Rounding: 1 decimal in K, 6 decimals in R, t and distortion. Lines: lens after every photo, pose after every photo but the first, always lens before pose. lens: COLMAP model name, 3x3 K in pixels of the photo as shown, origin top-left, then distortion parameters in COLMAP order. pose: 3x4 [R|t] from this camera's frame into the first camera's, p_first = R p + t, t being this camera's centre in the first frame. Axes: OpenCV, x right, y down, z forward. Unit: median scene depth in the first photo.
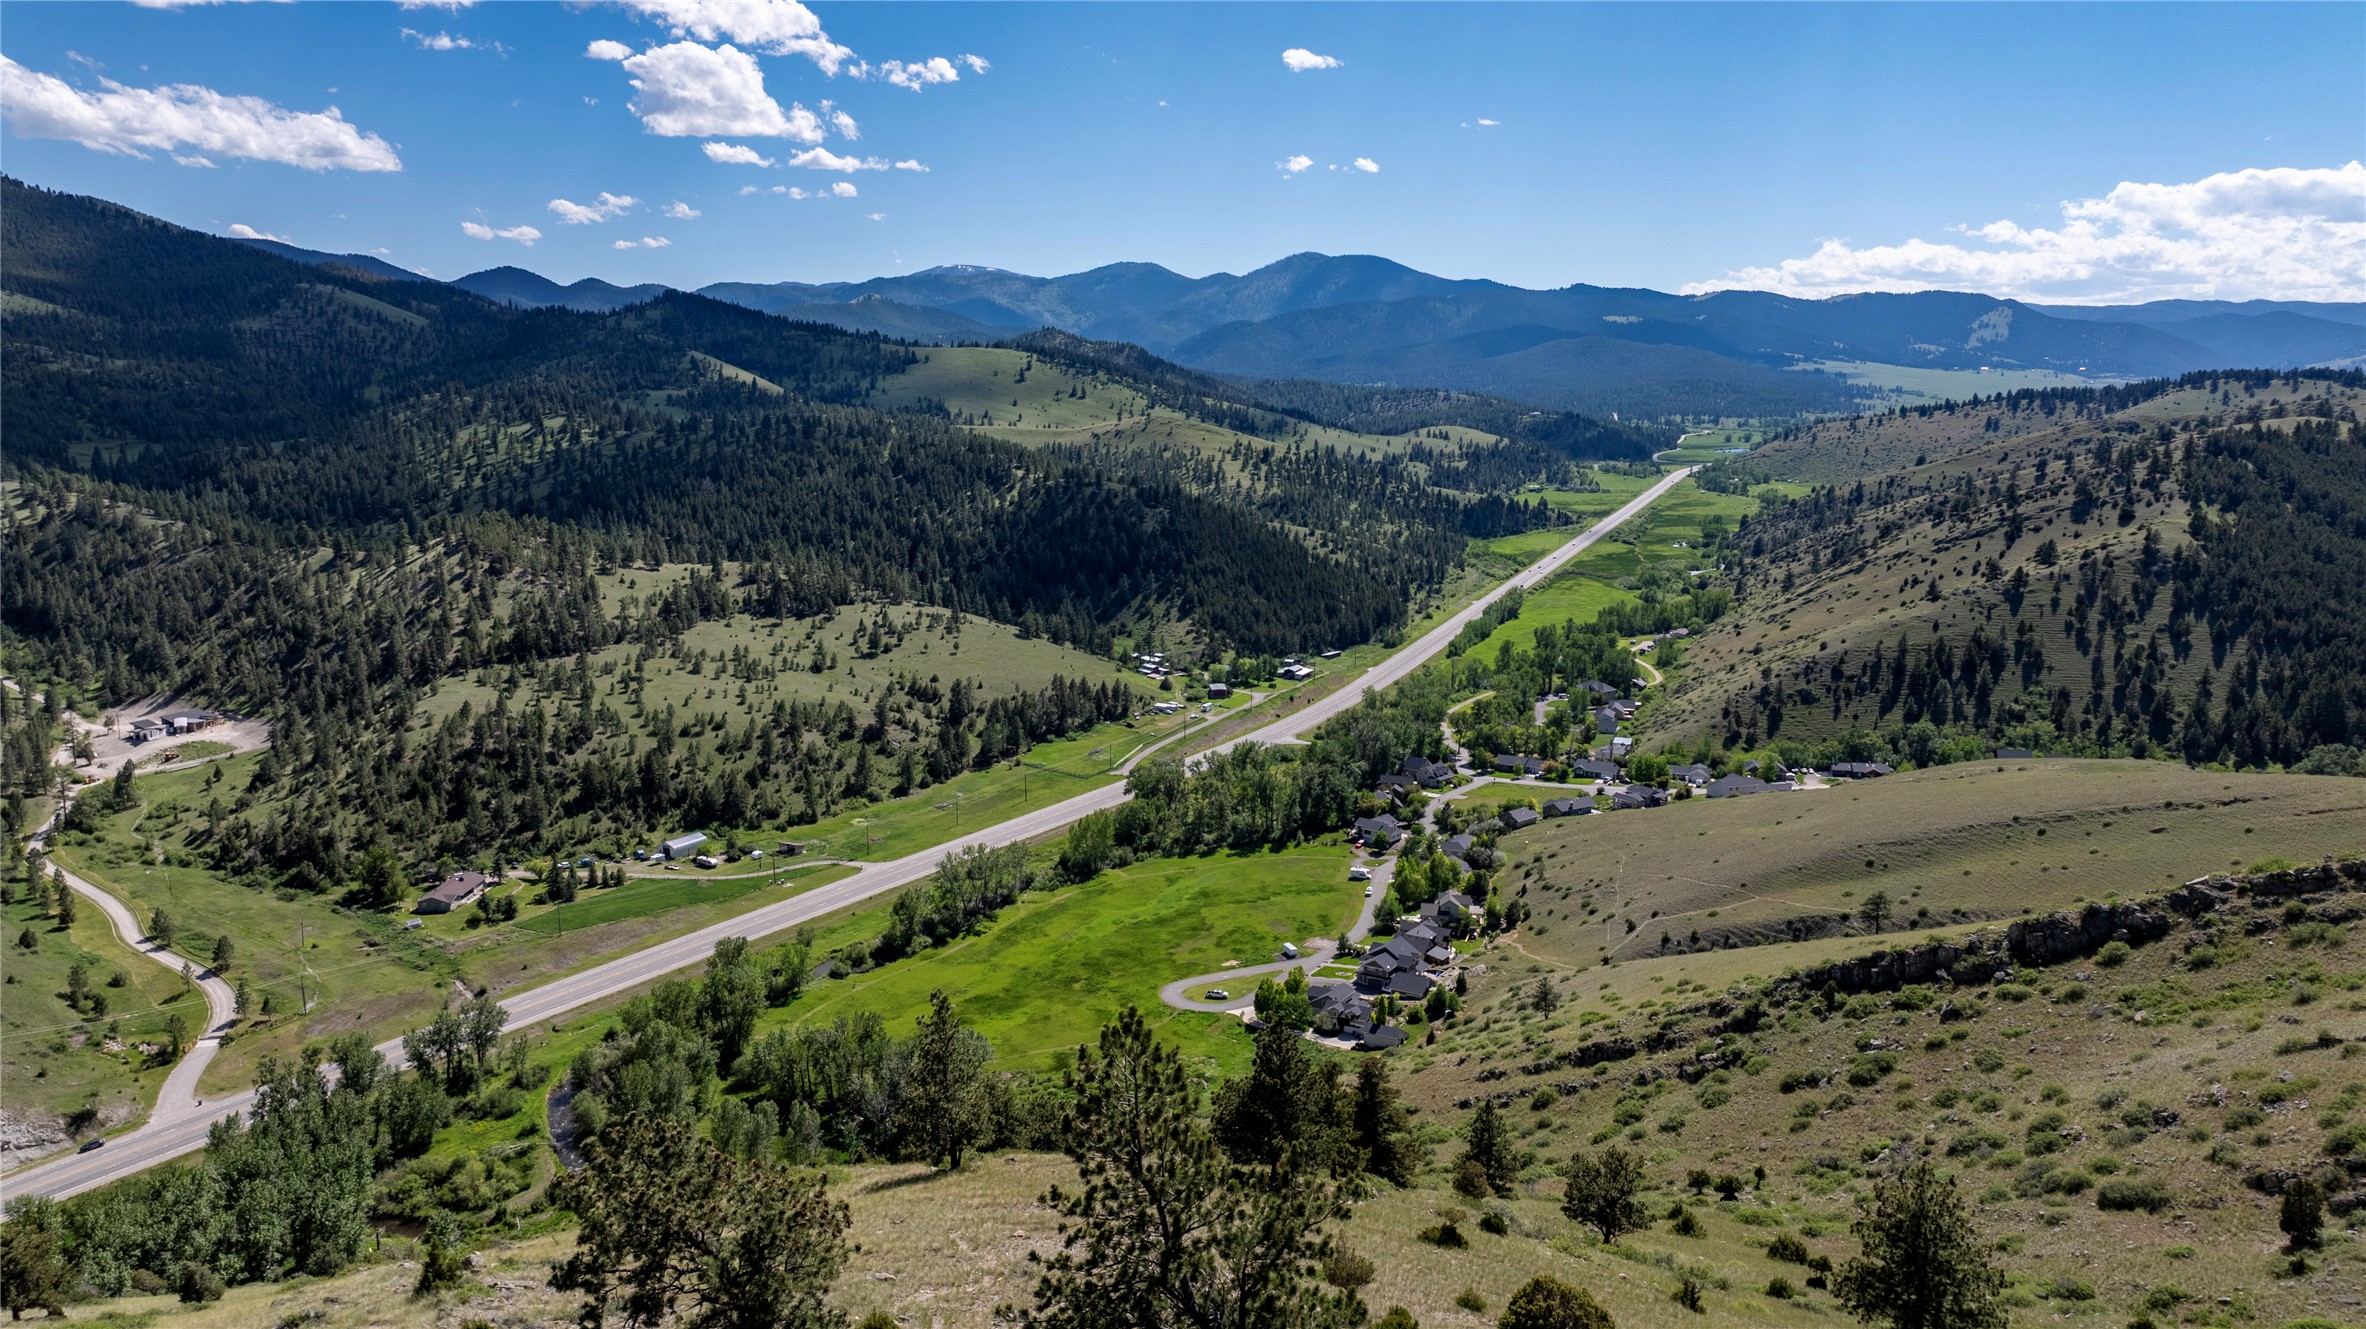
lens RADIAL K [[1664.8, 0, 1191.5], [0, 1664.8, 662.3], [0, 0, 1]] dist [-0.030135, 0.022258]
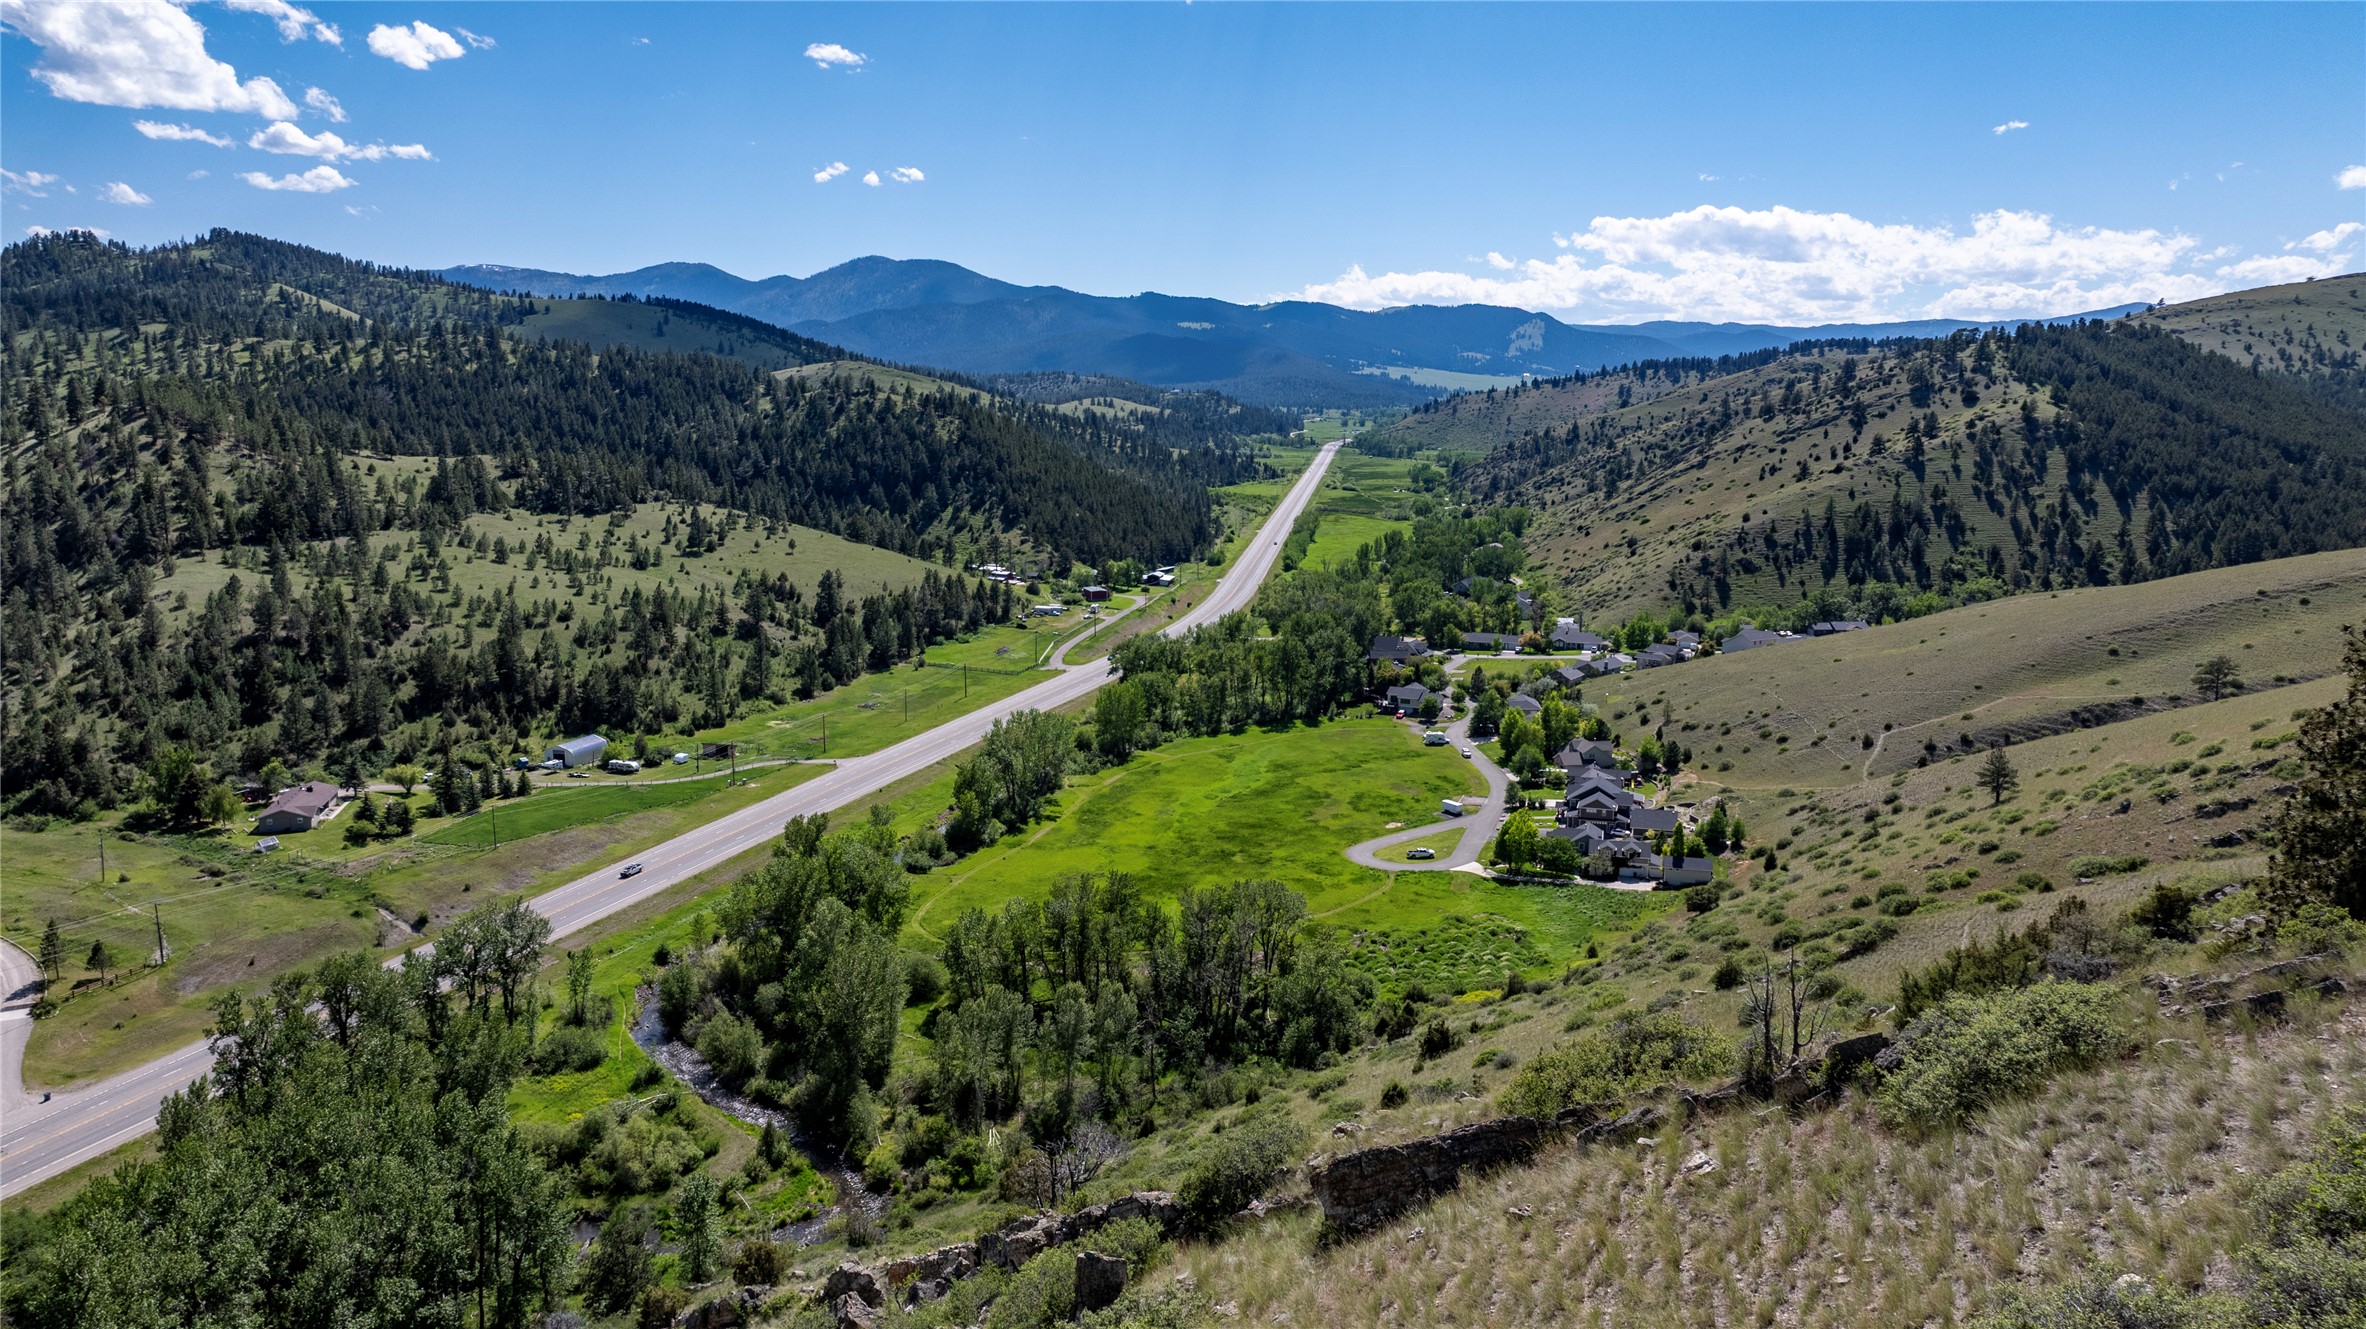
lens RADIAL K [[1664.8, 0, 1192.9], [0, 1664.8, 649.5], [0, 0, 1]] dist [-0.030135, 0.022258]
pose [[0.963994, -0.033188, 0.263847, -0.184895], [0.038050, 0.999187, -0.013338, 0.067185], [-0.263189, 0.022897, 0.964472, 0.158200]]
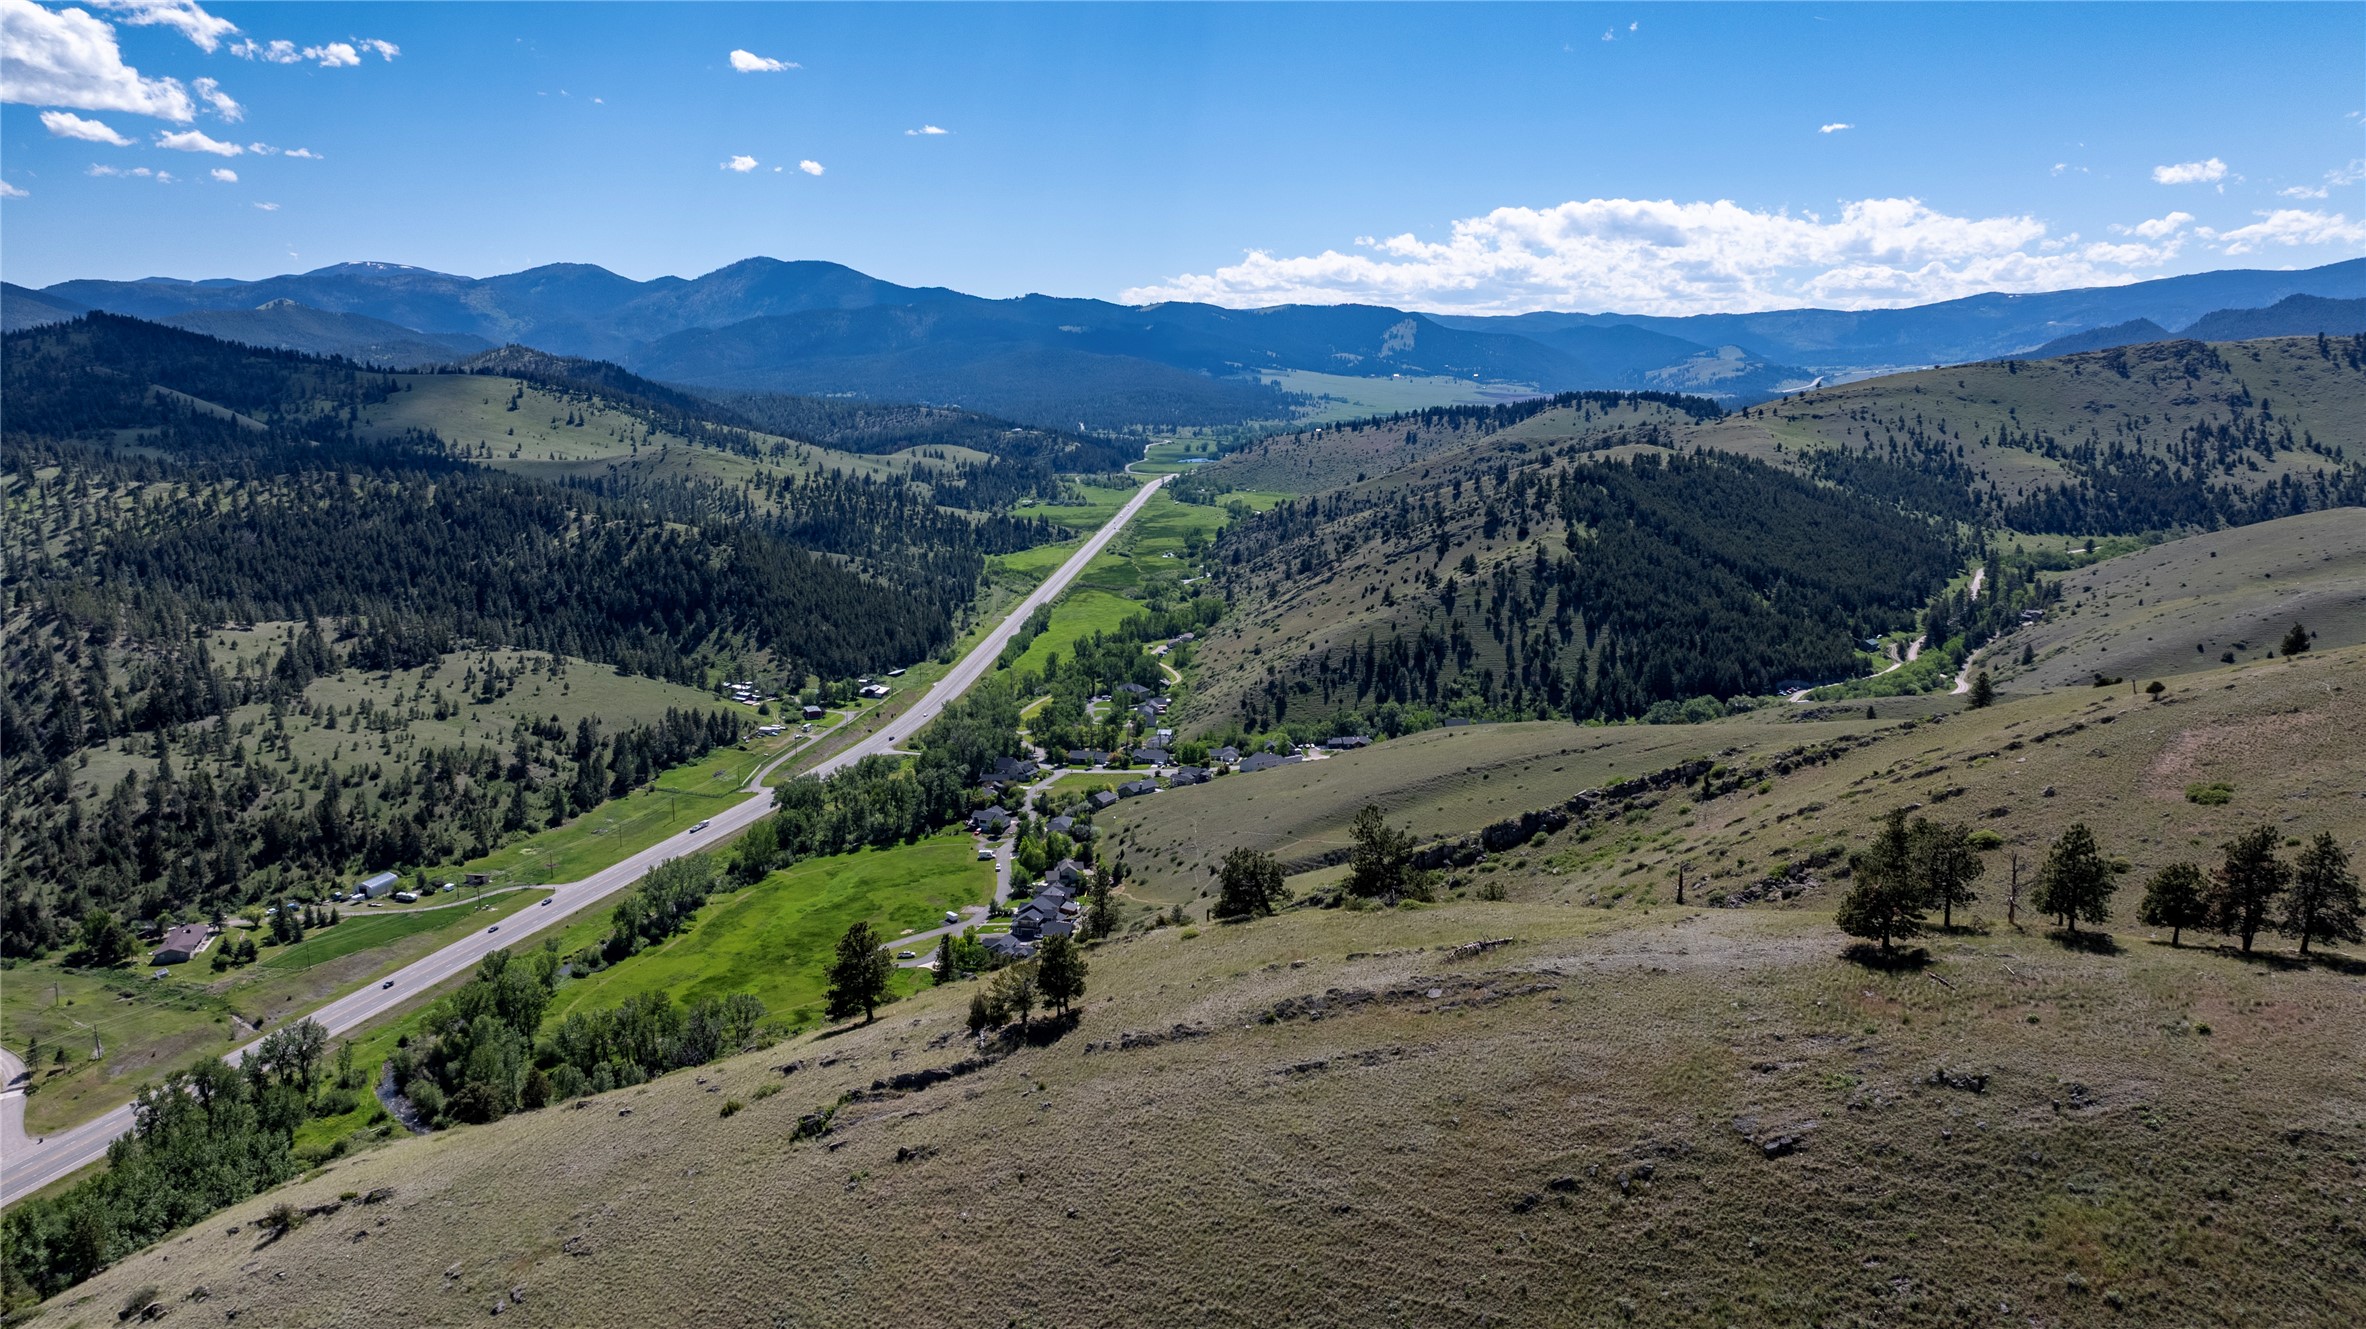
lens RADIAL K [[1664.8, 0, 1186.1], [0, 1664.8, 667.6], [0, 0, 1]] dist [-0.030135, 0.022258]
pose [[0.949523, -0.055836, 0.308689, -0.099729], [0.054975, 0.998422, 0.011493, -0.013368], [-0.308844, 0.006058, 0.951093, -0.168882]]
